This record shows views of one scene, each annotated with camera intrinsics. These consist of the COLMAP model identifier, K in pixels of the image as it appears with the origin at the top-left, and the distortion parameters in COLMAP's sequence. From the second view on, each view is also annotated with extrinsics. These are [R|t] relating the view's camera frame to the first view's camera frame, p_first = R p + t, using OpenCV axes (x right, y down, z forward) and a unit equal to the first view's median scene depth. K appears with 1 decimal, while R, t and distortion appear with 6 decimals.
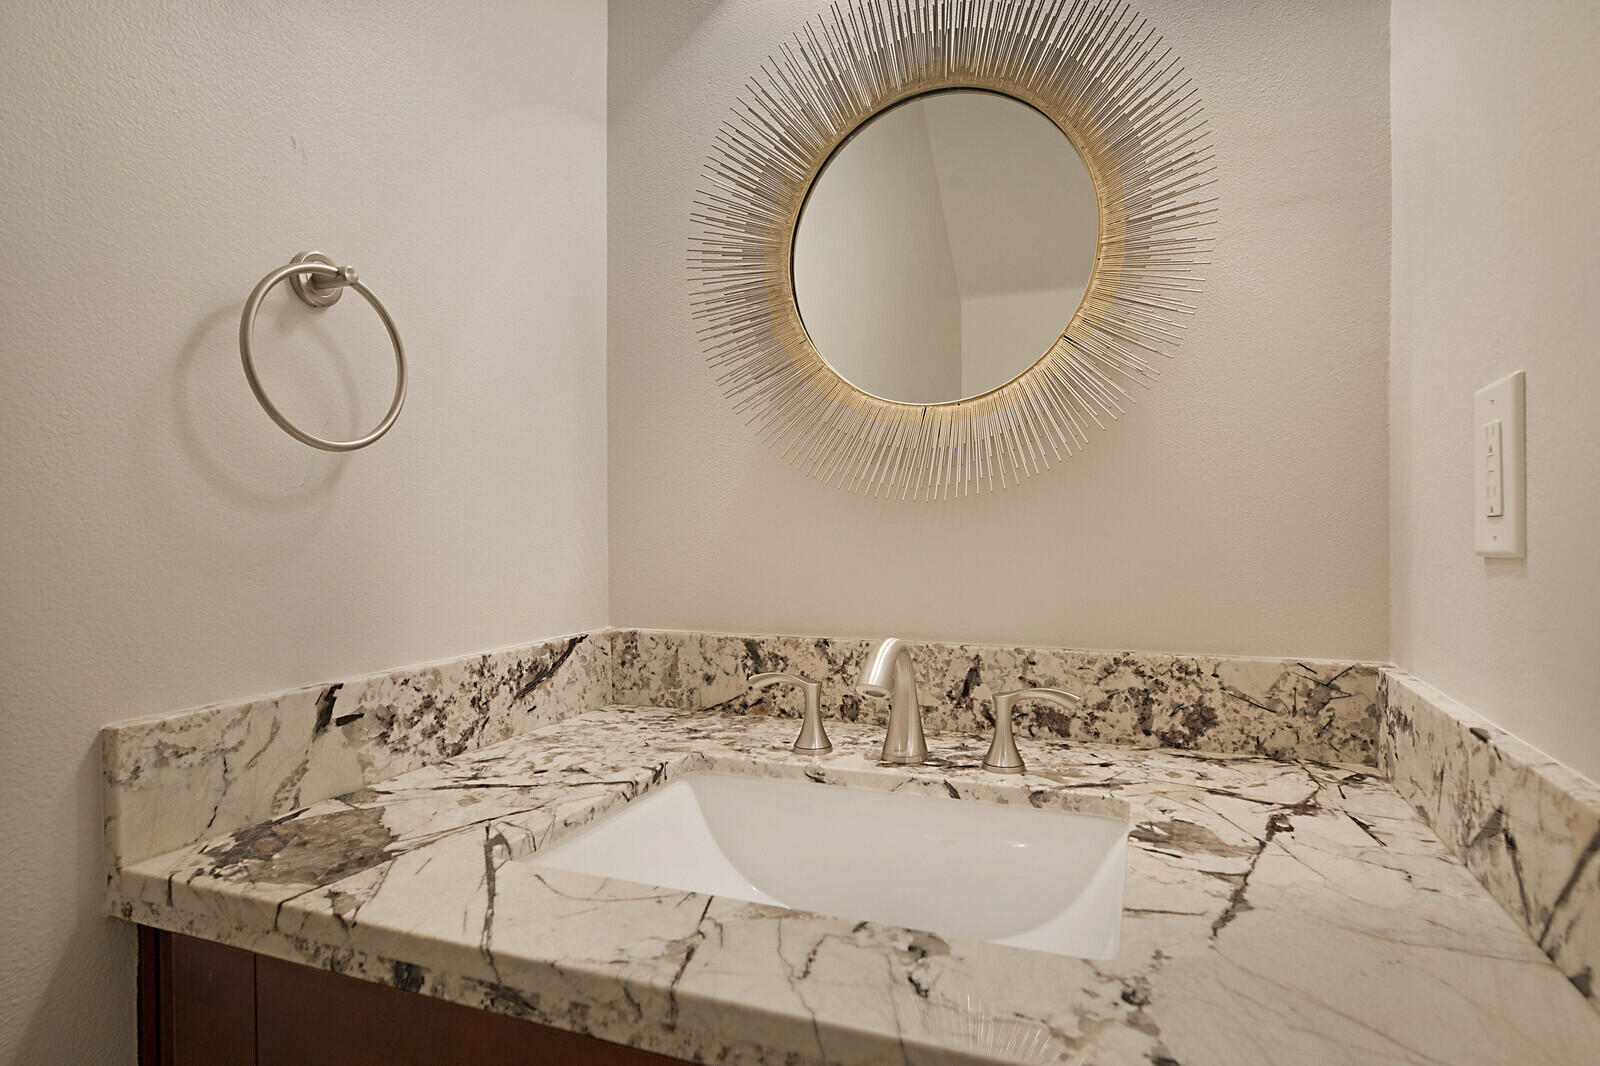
lens RADIAL K [[868.0, 0, 799.1], [0, 868.0, 529.5], [0, 0, 1]] dist [0.004443, -0.001747]
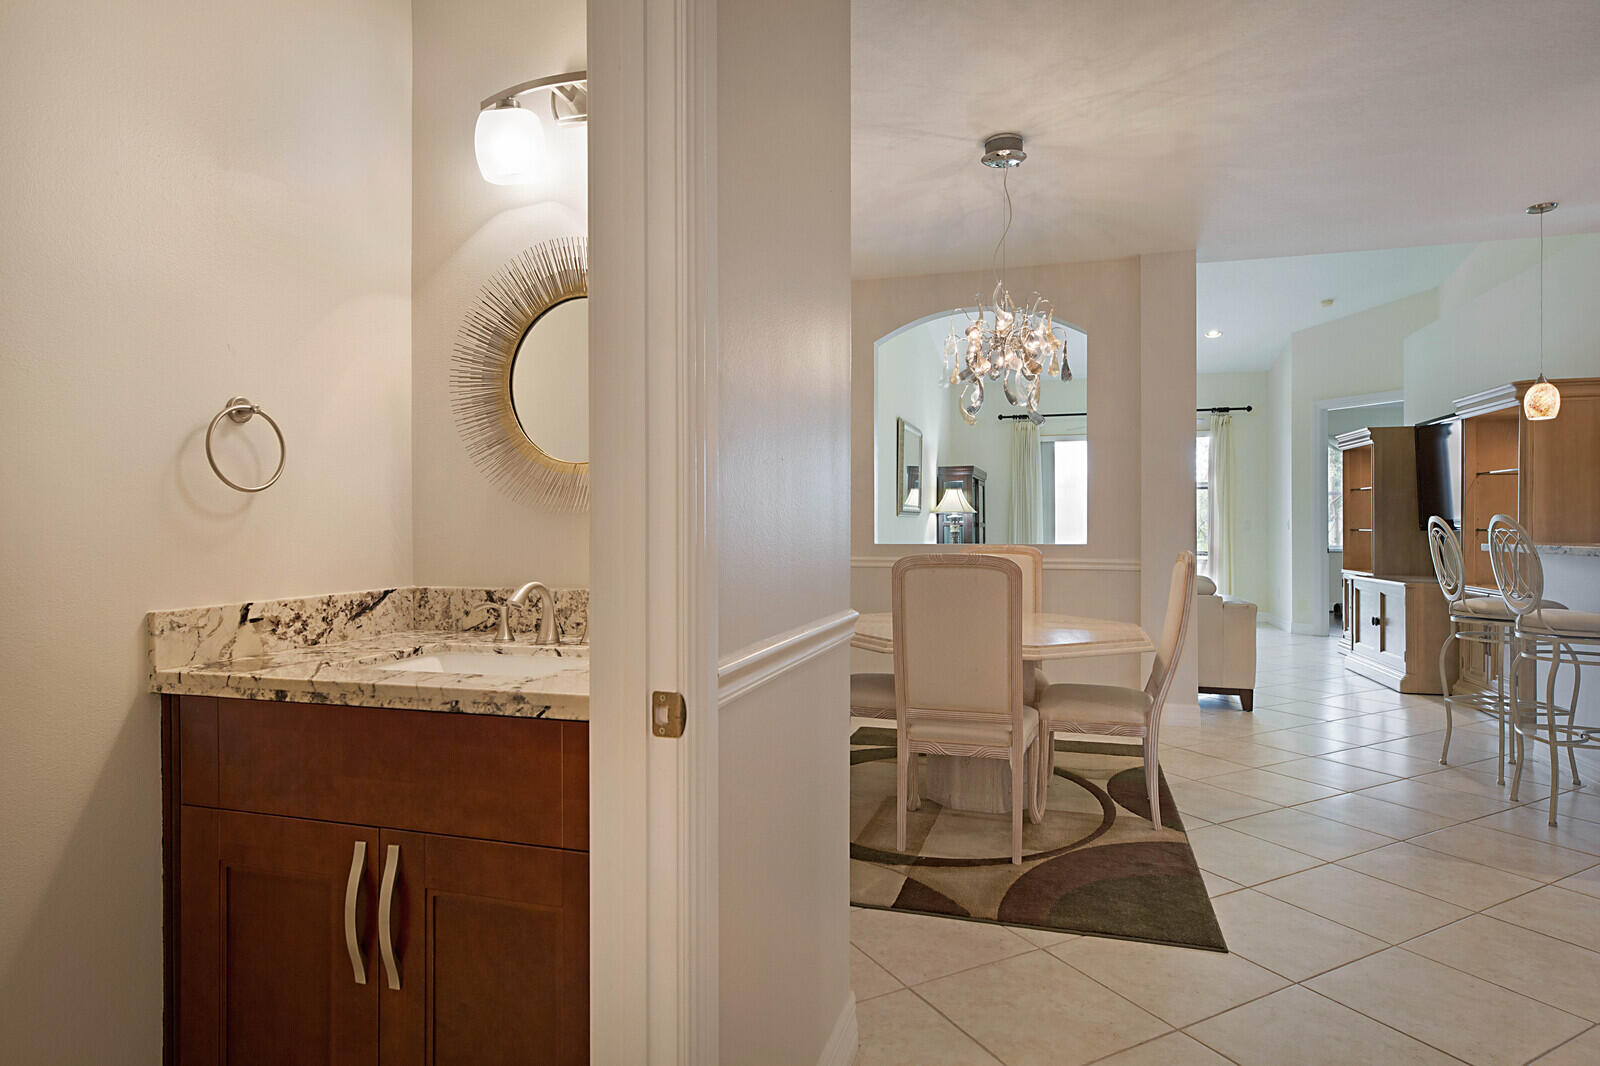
lens RADIAL K [[868.0, 0, 799.4], [0, 868.0, 528.2], [0, 0, 1]] dist [0.004443, -0.001747]
pose [[0.996069, -0.001867, 0.088558, 0.531629], [0.002274, 0.999987, -0.004494, 0.009368], [-0.088548, 0.004678, 0.996061, -1.064455]]
